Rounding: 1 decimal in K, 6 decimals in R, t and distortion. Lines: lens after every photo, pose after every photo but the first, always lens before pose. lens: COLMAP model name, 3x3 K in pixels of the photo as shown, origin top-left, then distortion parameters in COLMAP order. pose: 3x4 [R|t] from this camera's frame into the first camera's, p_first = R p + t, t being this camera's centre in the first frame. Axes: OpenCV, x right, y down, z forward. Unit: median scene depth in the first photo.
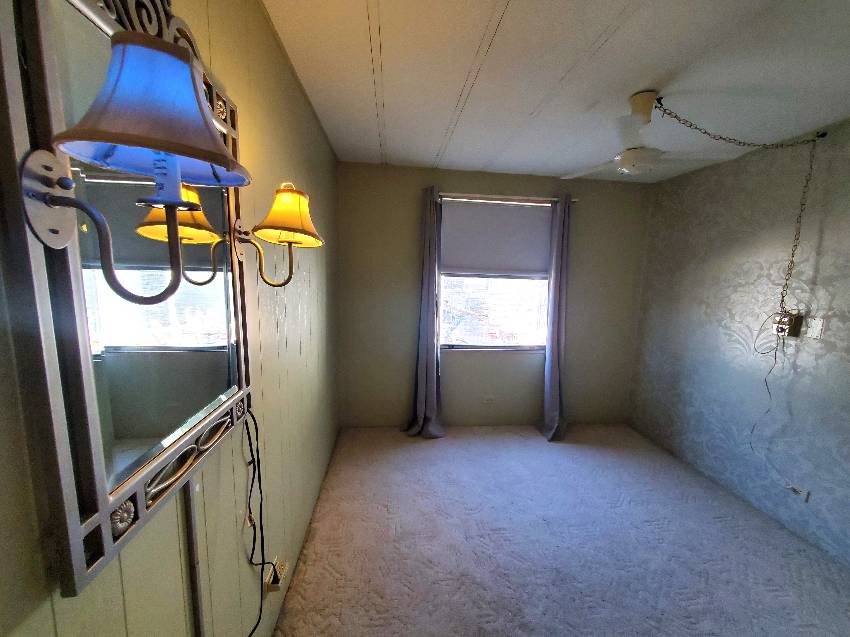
lens RADIAL K [[336.1, 0, 424.4], [0, 336.1, 318.9], [0, 0, 1]] dist [0.003854, -0.001169]
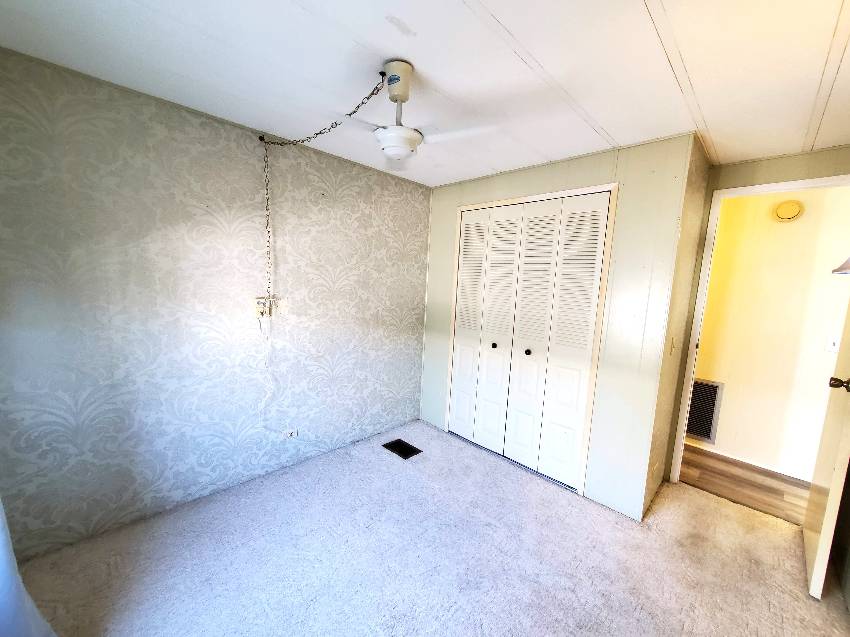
lens RADIAL K [[336.1, 0, 432.7], [0, 336.1, 317.7], [0, 0, 1]] dist [0.003854, -0.001169]
pose [[-0.637412, -0.148321, 0.756113, -0.118709], [0.037501, 0.974164, 0.222707, -0.161763], [-0.769610, 0.170311, -0.615381, 1.168207]]
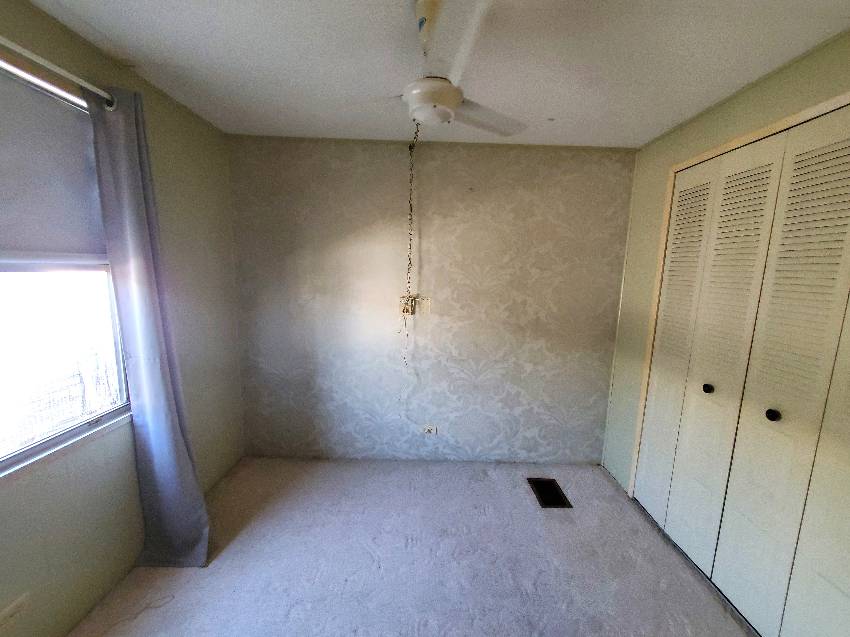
lens RADIAL K [[336.1, 0, 429.1], [0, 336.1, 319.0], [0, 0, 1]] dist [0.003854, -0.001169]
pose [[0.093754, -0.167547, 0.981396, -0.091296], [0.110046, 0.981442, 0.157042, -0.105731], [-0.989495, 0.093275, 0.110451, 0.738471]]
